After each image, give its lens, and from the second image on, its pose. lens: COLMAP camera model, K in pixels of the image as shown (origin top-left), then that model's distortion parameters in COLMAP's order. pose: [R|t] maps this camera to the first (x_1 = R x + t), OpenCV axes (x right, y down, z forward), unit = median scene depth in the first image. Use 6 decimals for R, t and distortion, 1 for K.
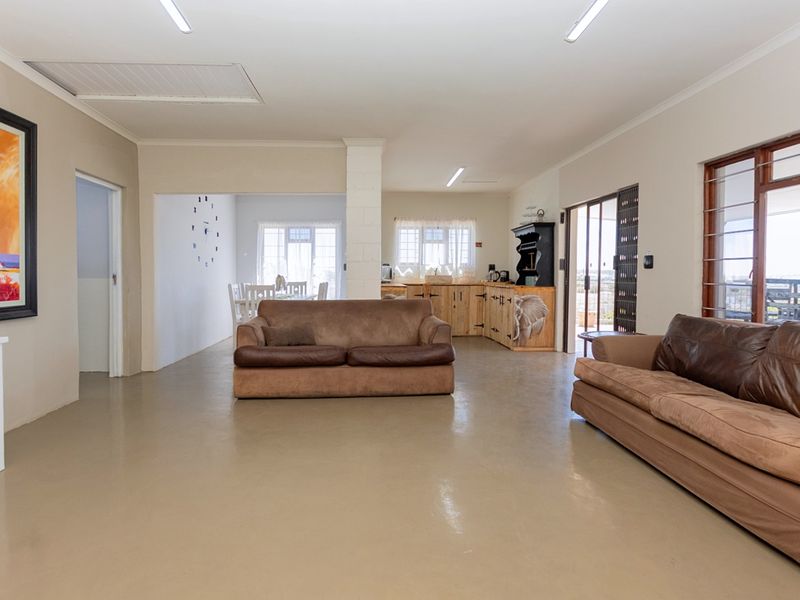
lens RADIAL K [[354.0, 0, 400.0], [0, 354.0, 300.0], [0, 0, 1]] dist [-0.000038, 0.000003]
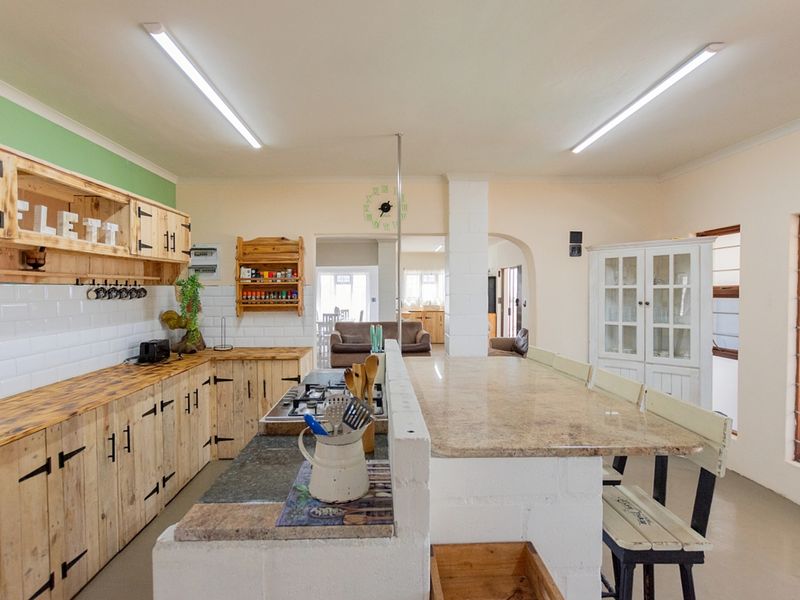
lens RADIAL K [[354.0, 0, 400.0], [0, 354.0, 300.0], [0, 0, 1]] dist [-0.000038, 0.000003]
pose [[0.999461, -0.006722, -0.032128, 0.022415], [0.005212, 0.998888, -0.046857, -0.022384], [0.032407, 0.046664, 0.998385, -0.695777]]
